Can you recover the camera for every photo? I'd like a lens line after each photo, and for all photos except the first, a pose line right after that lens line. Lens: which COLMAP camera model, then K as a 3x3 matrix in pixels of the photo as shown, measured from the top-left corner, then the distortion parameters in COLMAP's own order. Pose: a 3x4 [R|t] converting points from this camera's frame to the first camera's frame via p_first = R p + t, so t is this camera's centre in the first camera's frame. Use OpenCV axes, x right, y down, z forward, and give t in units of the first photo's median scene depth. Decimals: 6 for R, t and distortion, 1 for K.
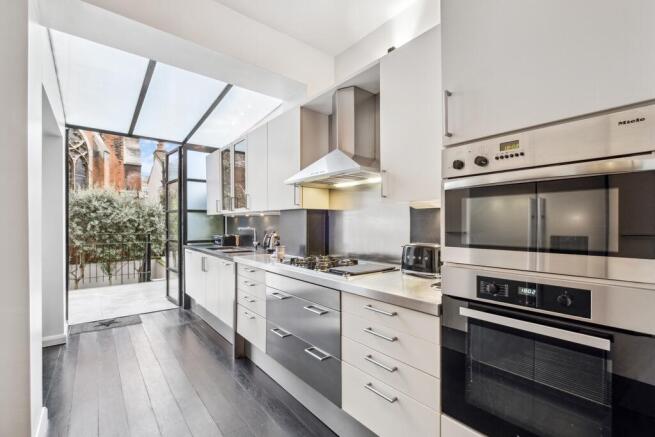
lens RADIAL K [[291.1, 0, 328.0], [0, 291.1, 221.2], [0, 0, 1]] dist [-0.000383, -0.000208]
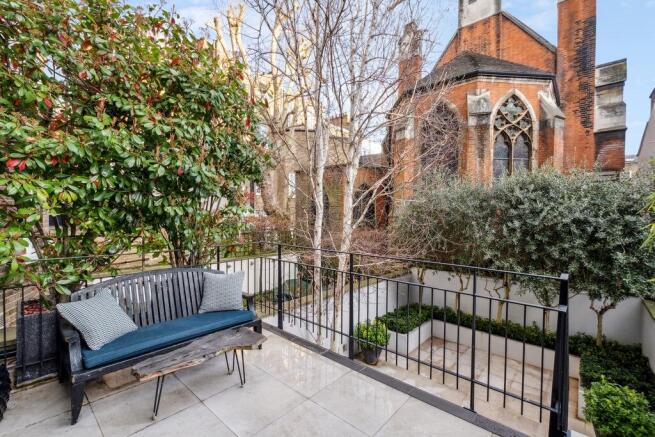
lens RADIAL K [[291.1, 0, 328.0], [0, 291.1, 221.2], [0, 0, 1]] dist [-0.000383, -0.000208]
pose [[0.166086, 0.022614, -0.985852, -0.201312], [-0.009653, 0.999726, 0.021306, -0.008810], [0.986064, 0.005978, 0.166258, 0.401597]]
